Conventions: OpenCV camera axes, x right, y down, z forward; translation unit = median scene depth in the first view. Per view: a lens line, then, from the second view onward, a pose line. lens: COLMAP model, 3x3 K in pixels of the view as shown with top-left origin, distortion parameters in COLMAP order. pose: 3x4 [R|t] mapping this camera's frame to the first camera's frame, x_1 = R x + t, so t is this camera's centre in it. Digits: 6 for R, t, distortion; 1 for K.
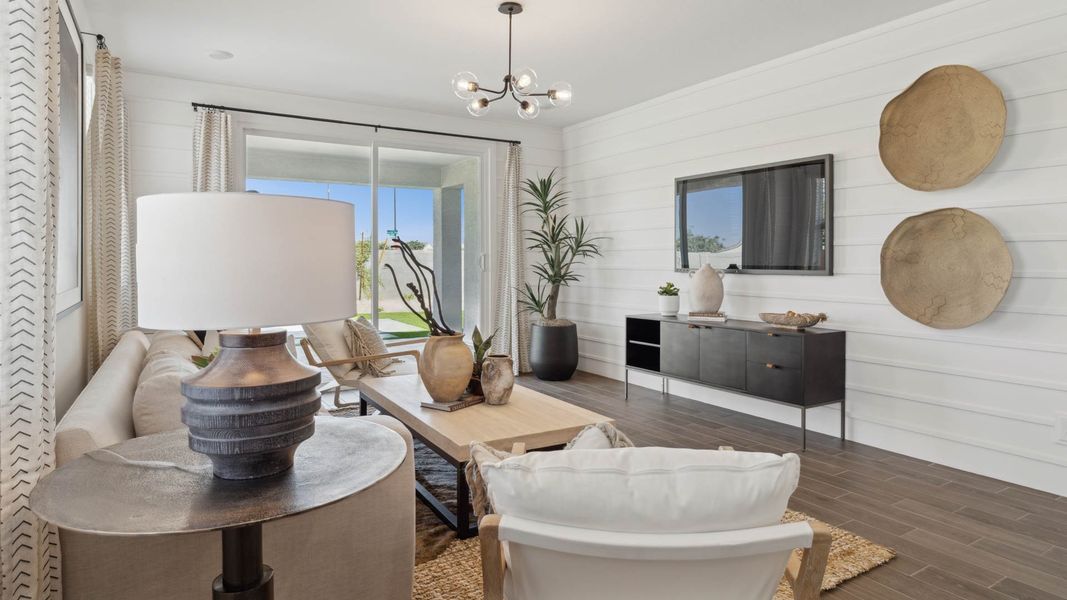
lens RADIAL K [[590.5, 0, 528.6], [0, 590.5, 265.4], [0, 0, 1]] dist [-0.002274, 0.000008]
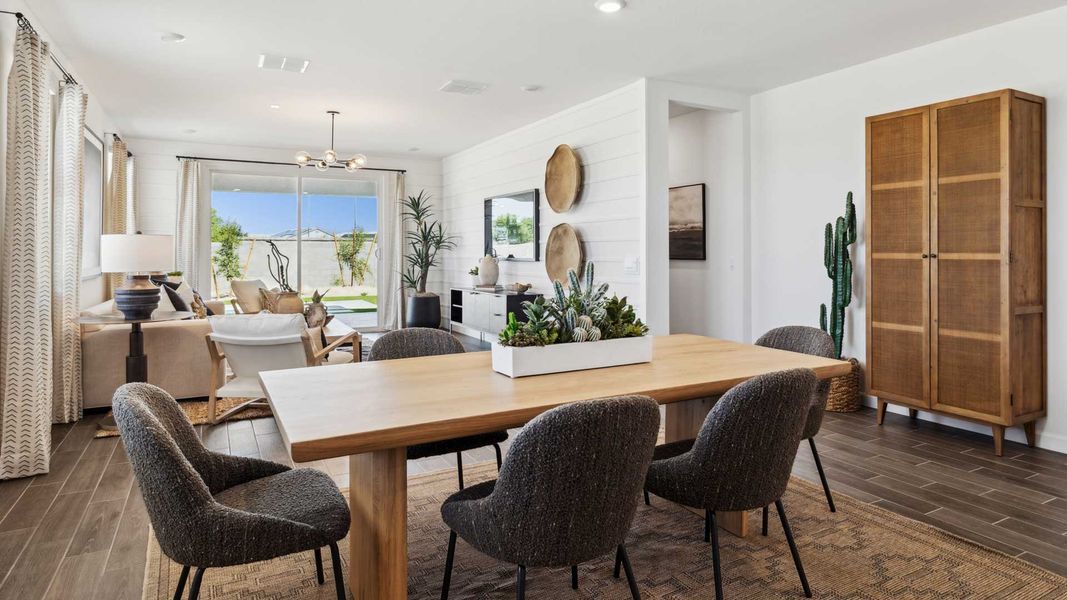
lens RADIAL K [[594.2, 0, 536.9], [0, 594.2, 247.4], [0, 0, 1]] dist [-0.000099, 0.000924]
pose [[0.998390, -0.001602, -0.056702, 0.507854], [0.000691, 0.999870, -0.016081, 0.004200], [0.056720, 0.016016, 0.998262, -0.568401]]
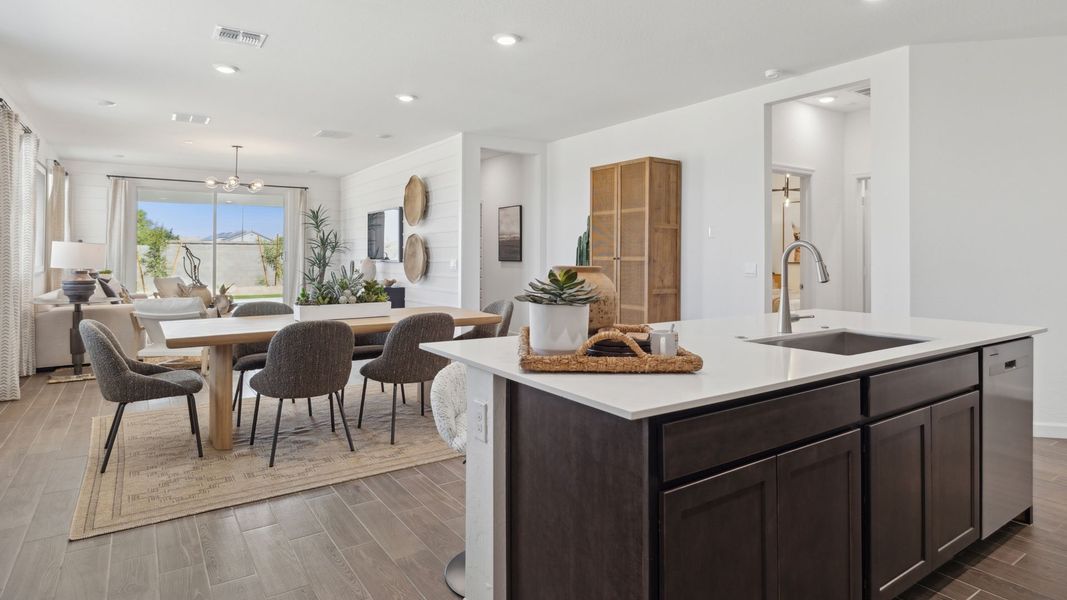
lens RADIAL K [[573.7, 0, 532.6], [0, 573.7, 249.9], [0, 0, 1]] dist [0.000851, -0.001238]
pose [[0.999181, 0.002196, 0.040394, 0.764173], [-0.001478, 0.999840, -0.017804, 0.007053], [-0.040426, 0.017729, 0.999025, -0.956593]]
